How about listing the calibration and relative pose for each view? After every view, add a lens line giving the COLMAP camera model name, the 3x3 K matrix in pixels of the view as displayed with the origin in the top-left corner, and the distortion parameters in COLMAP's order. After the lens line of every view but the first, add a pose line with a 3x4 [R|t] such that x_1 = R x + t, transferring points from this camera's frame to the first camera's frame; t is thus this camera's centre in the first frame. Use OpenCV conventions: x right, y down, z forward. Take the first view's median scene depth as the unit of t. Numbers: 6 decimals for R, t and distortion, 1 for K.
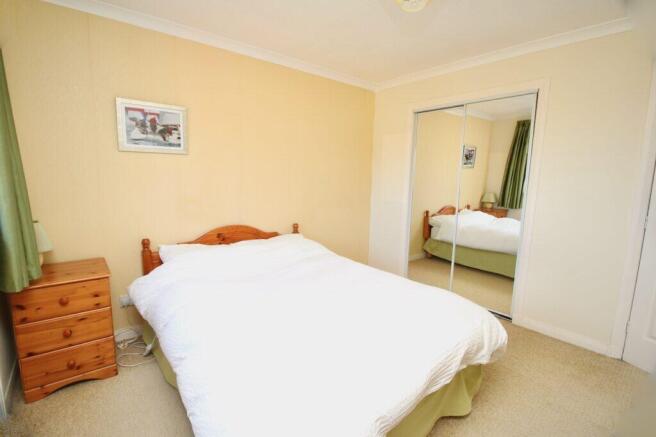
lens RADIAL K [[305.7, 0, 327.7], [0, 305.7, 220.7], [0, 0, 1]] dist [0.004724, -0.005763]
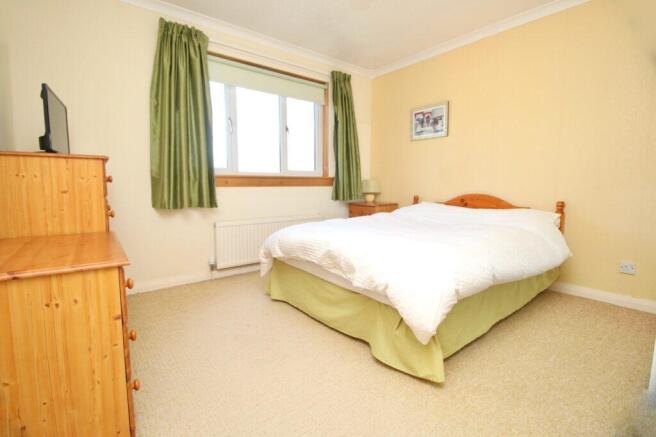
lens RADIAL K [[305.7, 0, 321.7], [0, 305.7, 221.1], [0, 0, 1]] dist [0.004724, -0.005763]
pose [[-0.020373, 0.098528, -0.994926, 0.973141], [-0.150441, 0.983500, 0.100477, 0.103951], [0.988409, 0.151725, -0.005214, 0.546971]]
